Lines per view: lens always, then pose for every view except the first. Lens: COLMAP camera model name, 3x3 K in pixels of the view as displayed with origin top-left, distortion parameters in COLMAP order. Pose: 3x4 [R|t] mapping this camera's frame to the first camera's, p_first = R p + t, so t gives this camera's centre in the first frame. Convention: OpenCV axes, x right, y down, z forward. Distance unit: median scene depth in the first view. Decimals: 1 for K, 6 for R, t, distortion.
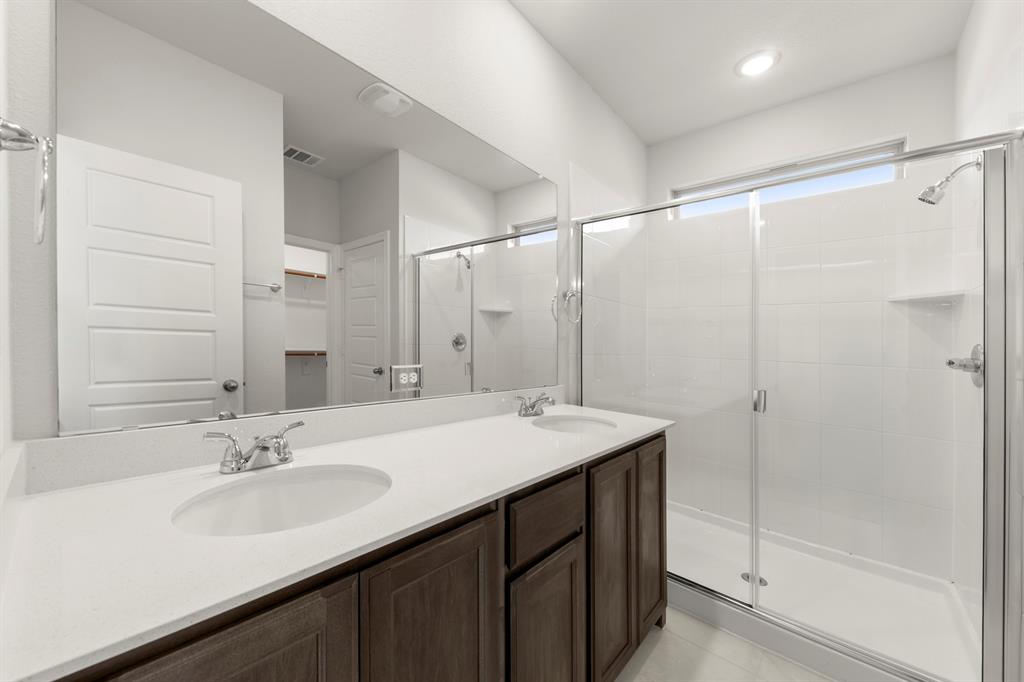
lens RADIAL K [[371.9, 0, 515.1], [0, 371.9, 343.7], [0, 0, 1]] dist [-0.000163, -0.000067]
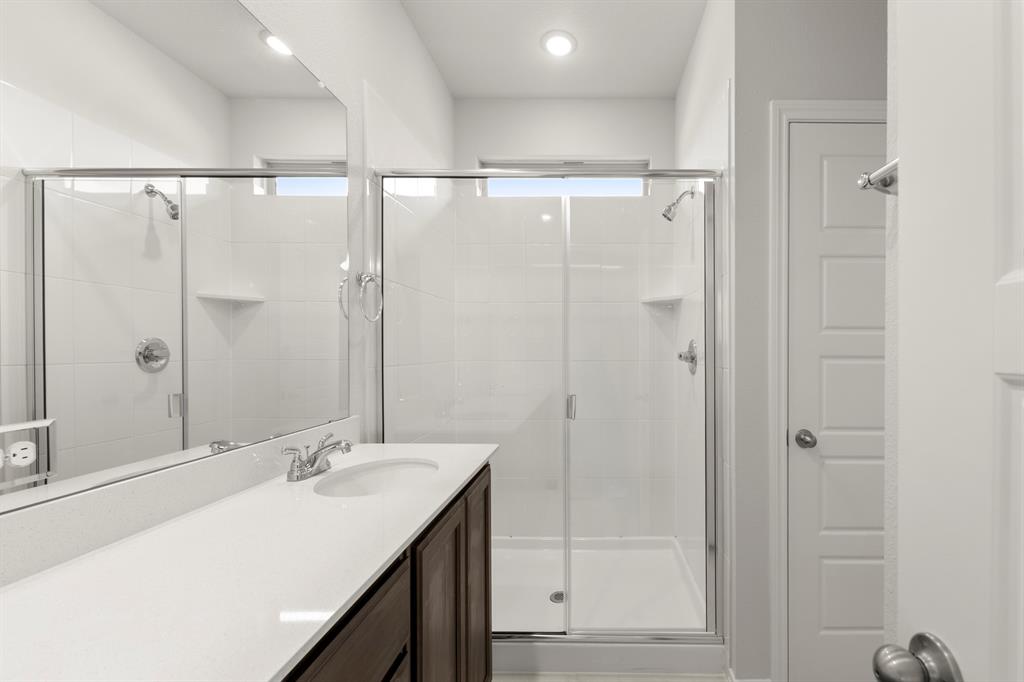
lens RADIAL K [[435.6, 0, 514.0], [0, 435.6, 336.8], [0, 0, 1]] dist [-0.001197, -0.000406]
pose [[0.843644, -0.008756, 0.536831, -0.048794], [0.012325, 0.999919, -0.003059, -0.022439], [-0.536761, 0.009197, 0.843684, 0.200931]]
